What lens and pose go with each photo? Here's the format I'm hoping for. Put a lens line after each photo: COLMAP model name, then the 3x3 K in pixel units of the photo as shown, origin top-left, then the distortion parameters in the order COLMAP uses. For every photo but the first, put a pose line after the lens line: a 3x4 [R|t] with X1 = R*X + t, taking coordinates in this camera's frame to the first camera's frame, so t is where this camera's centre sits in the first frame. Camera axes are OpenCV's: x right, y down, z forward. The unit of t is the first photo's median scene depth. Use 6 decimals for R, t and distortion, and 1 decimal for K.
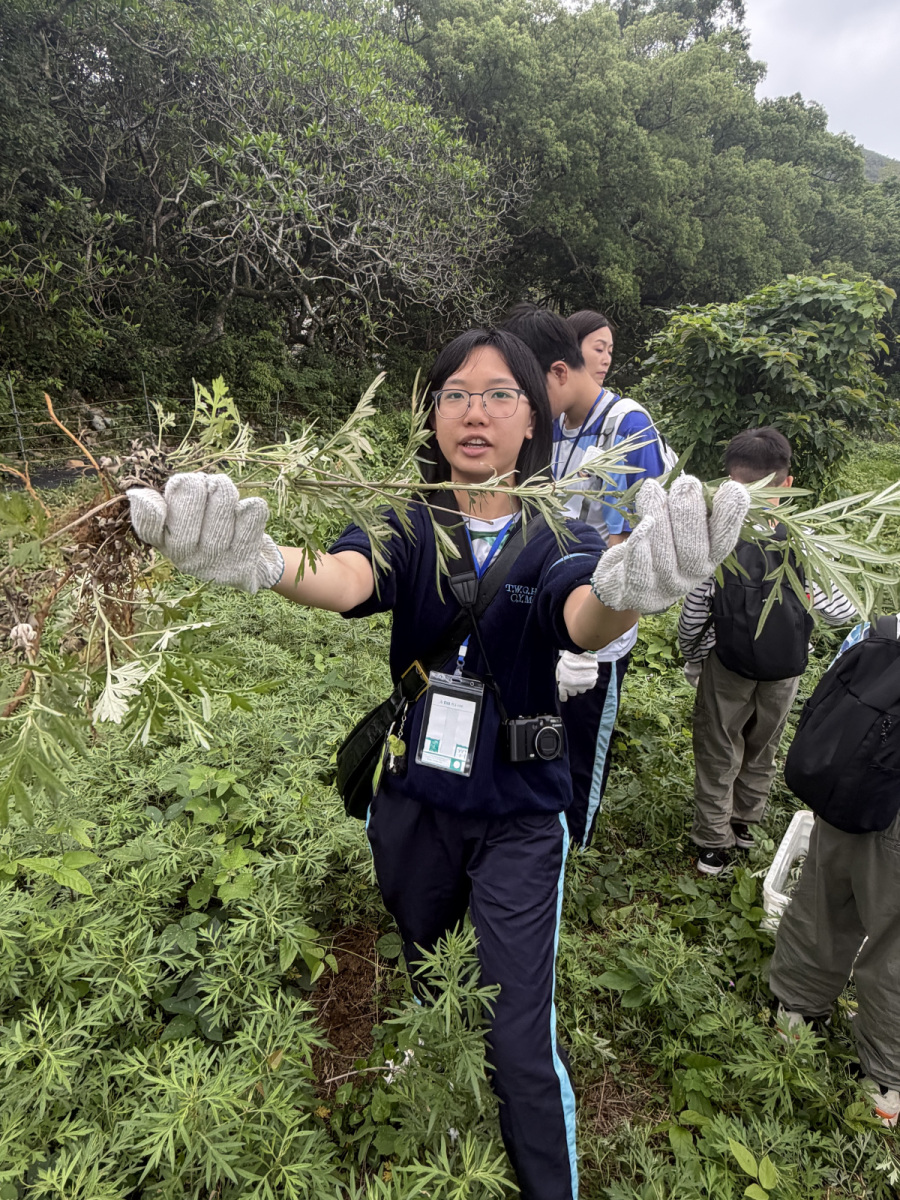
lens RADIAL K [[676.4, 0, 443.8], [0, 676.4, 595.3], [0, 0, 1]] dist [-0.000794, 0.001886]
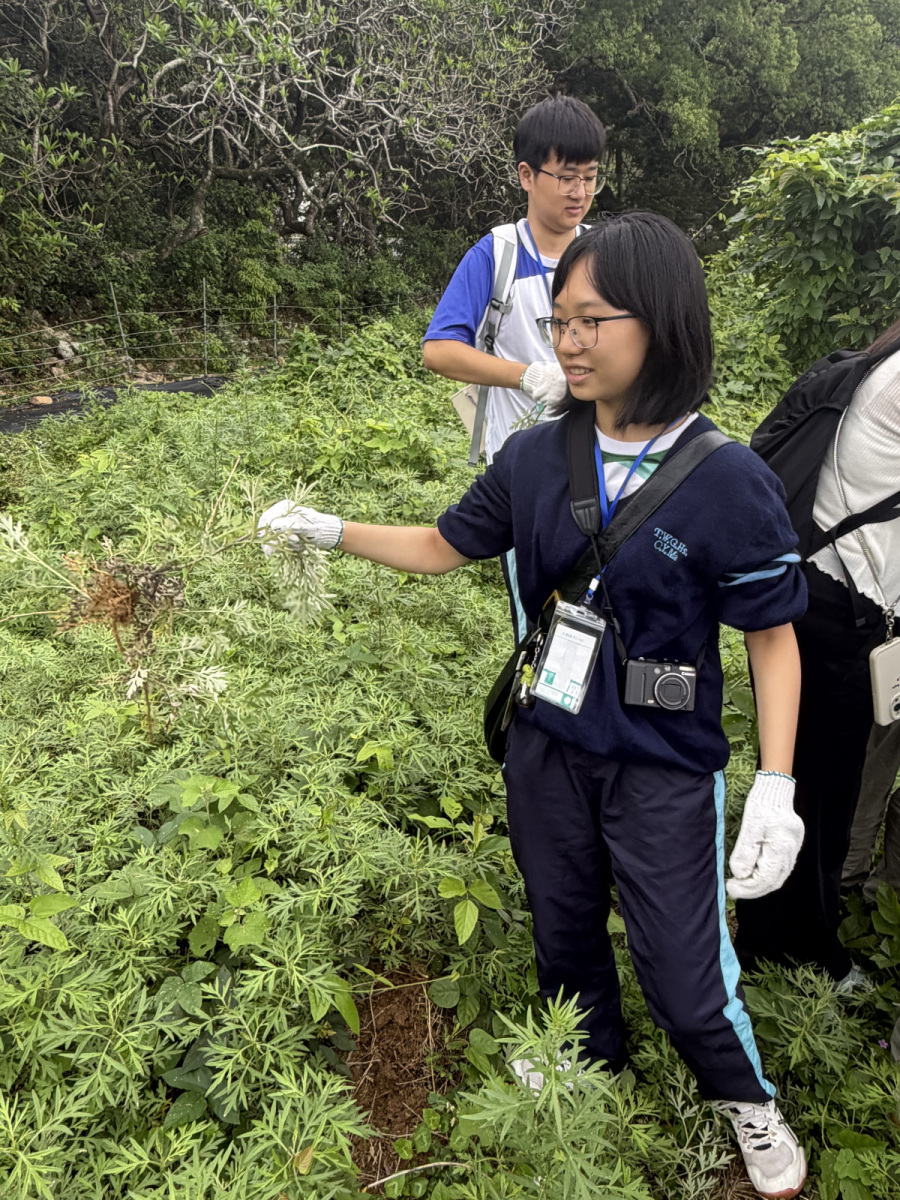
lens RADIAL K [[807.0, 0, 440.6], [0, 807.0, 587.6], [0, 0, 1]] dist [-0.000482, 0.001224]
pose [[0.996521, -0.052930, -0.064373, 0.001145], [0.057295, 0.996041, 0.067969, -0.008874], [0.060521, -0.071421, 0.995608, 0.042787]]
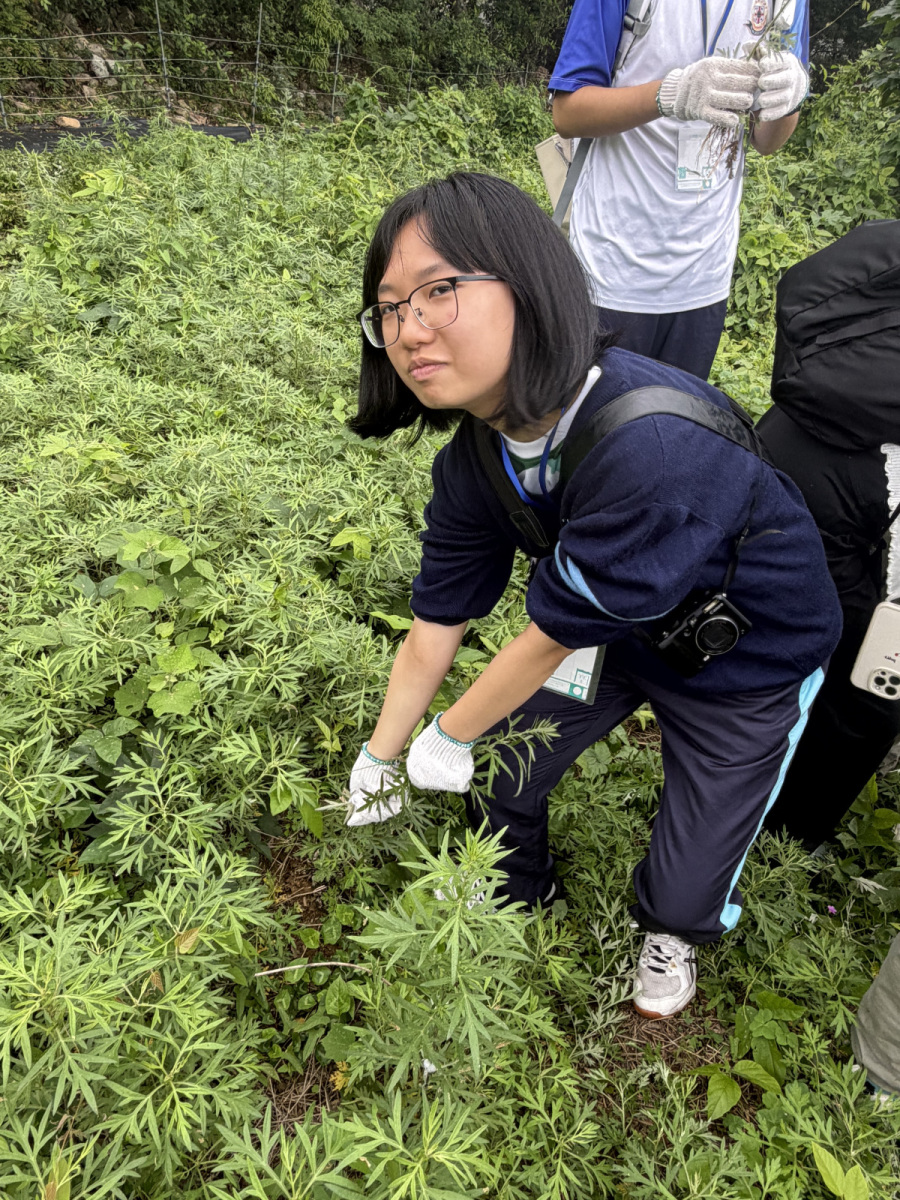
lens RADIAL K [[807.0, 0, 450.9], [0, 807.0, 577.2], [0, 0, 1]] dist [-0.000482, 0.001224]
pose [[0.990320, 0.119825, -0.070056, 0.013865], [-0.096715, 0.957724, 0.270945, 0.019235], [0.099560, -0.261547, 0.960042, 0.101353]]
